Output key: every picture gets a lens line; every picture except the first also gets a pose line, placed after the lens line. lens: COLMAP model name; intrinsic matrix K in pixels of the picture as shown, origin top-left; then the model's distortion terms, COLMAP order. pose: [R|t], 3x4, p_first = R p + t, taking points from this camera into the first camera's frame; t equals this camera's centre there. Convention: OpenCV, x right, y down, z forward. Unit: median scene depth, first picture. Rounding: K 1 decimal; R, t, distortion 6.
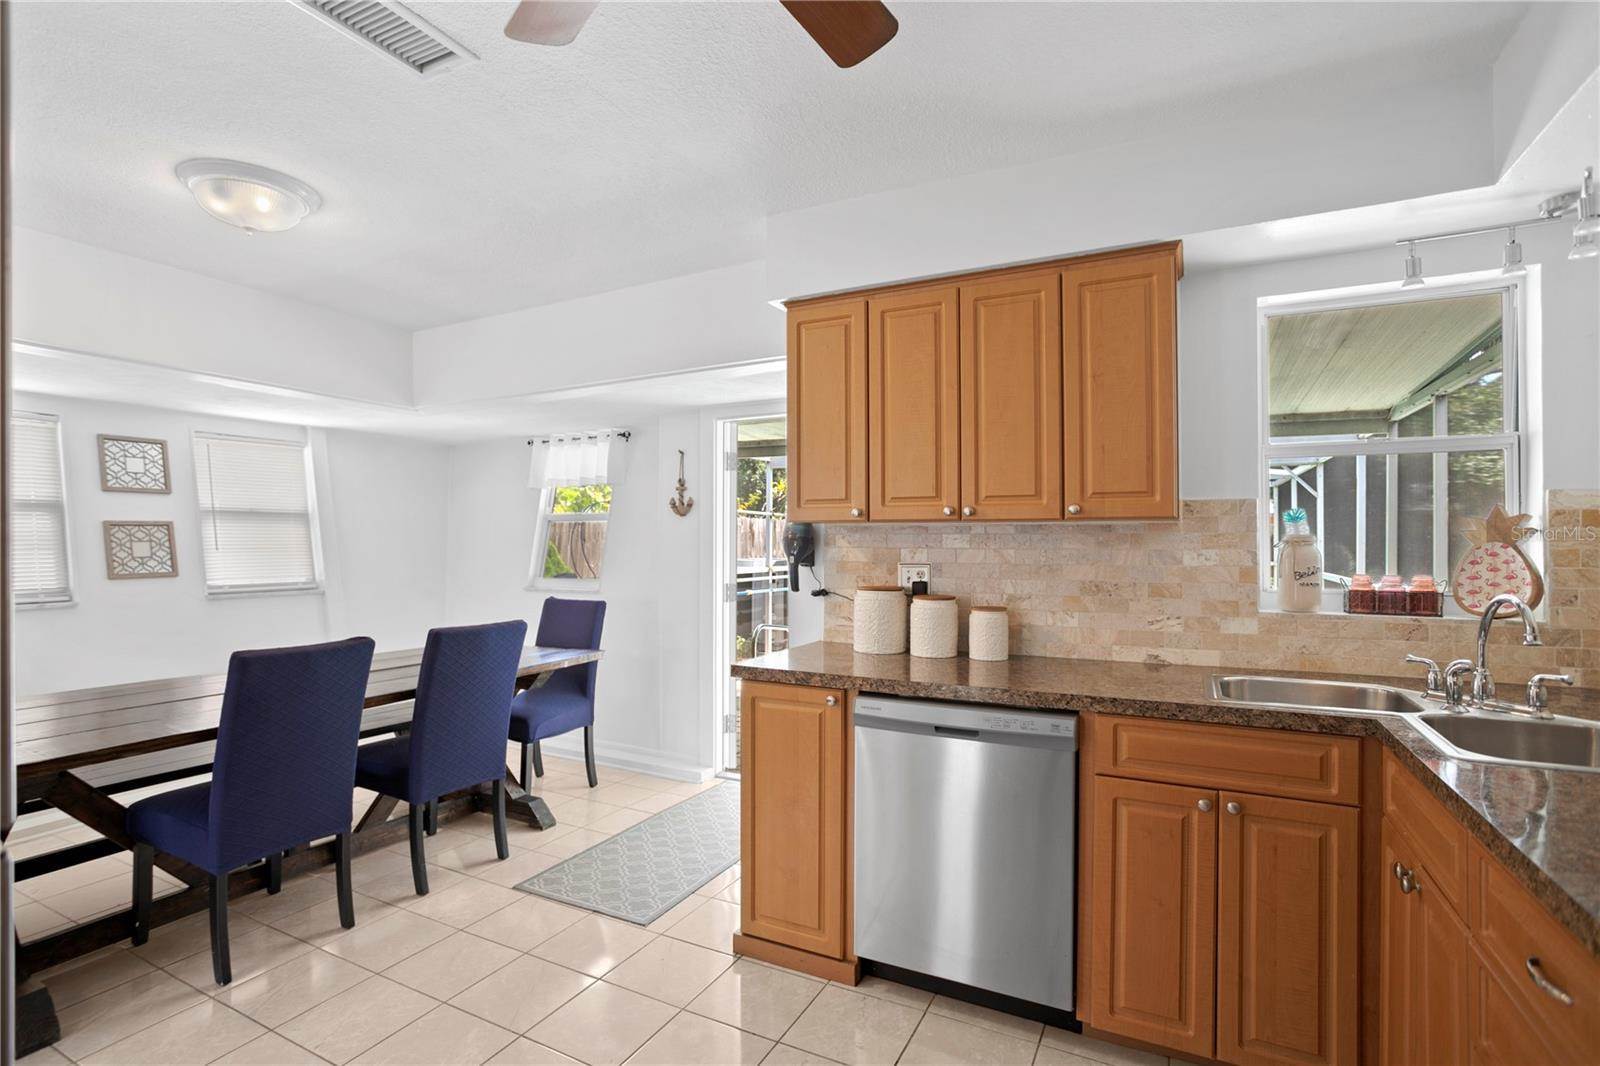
lens RADIAL K [[774.3, 0, 805.2], [0, 774.3, 541.1], [0, 0, 1]] dist [-0.015594, 0.000692]
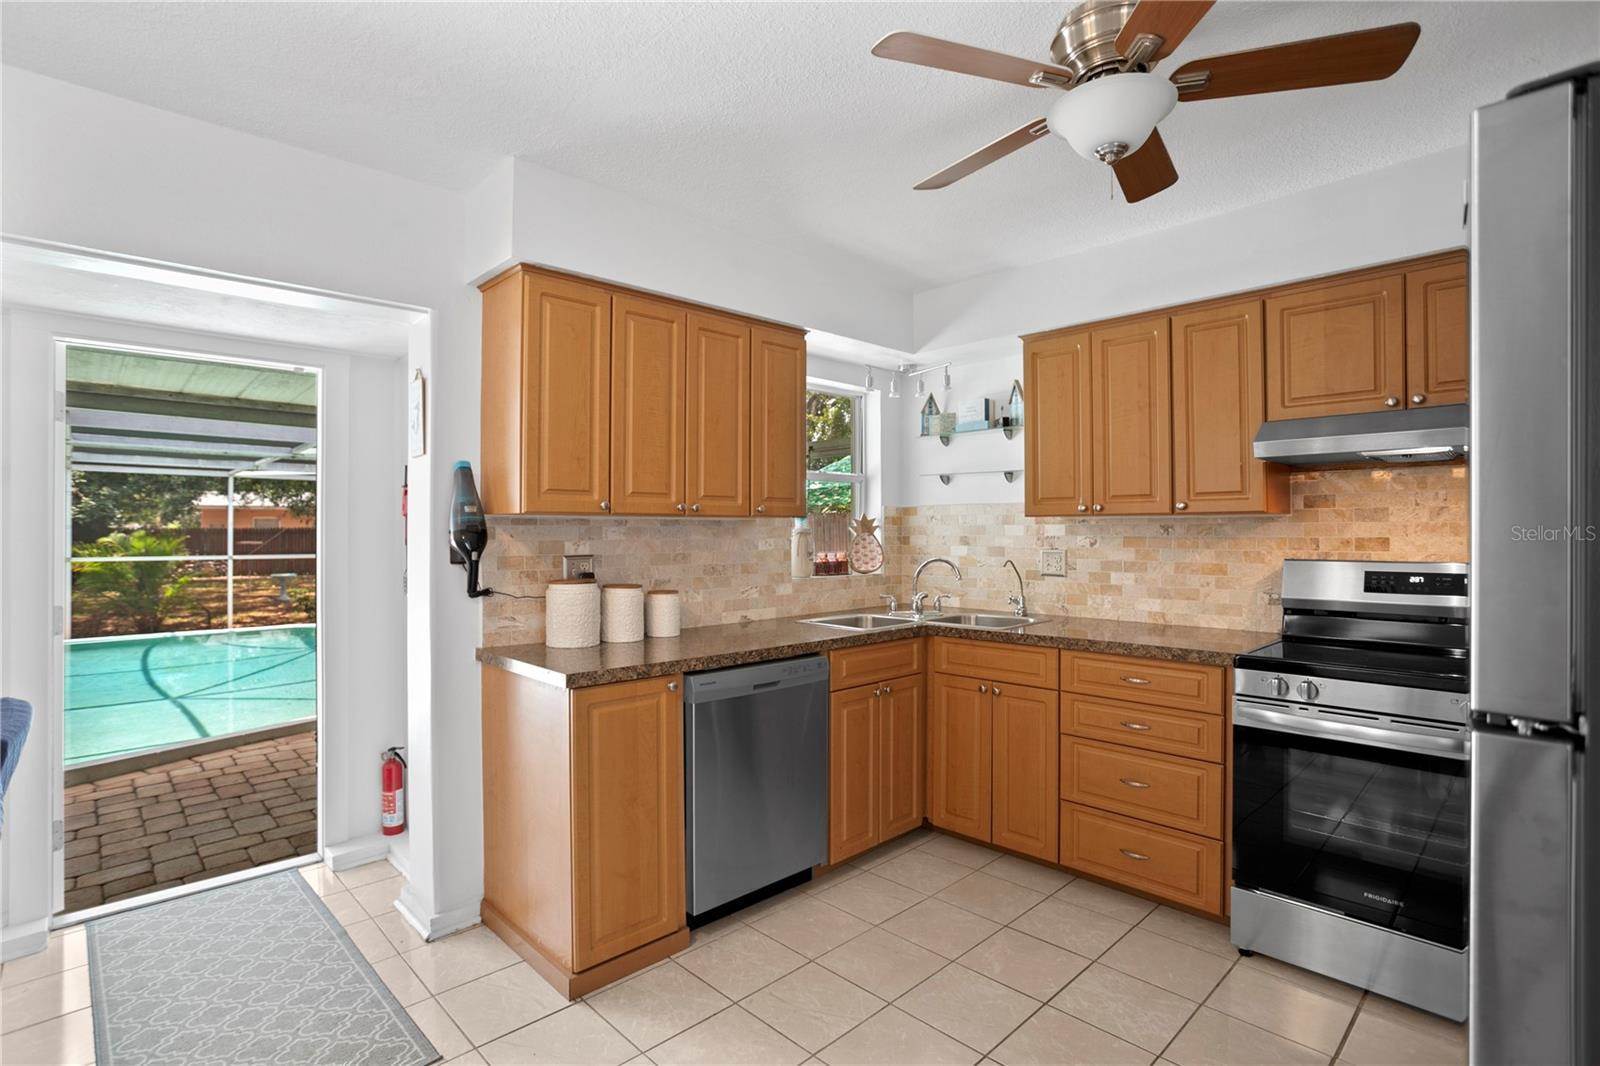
lens RADIAL K [[774.3, 0, 807.4], [0, 774.3, 531.1], [0, 0, 1]] dist [-0.015594, 0.000692]
pose [[0.343251, -0.002004, 0.939242, -0.672359], [0.000652, 0.999998, 0.001896, -0.004585], [-0.939244, -0.000039, 0.343252, 0.356647]]
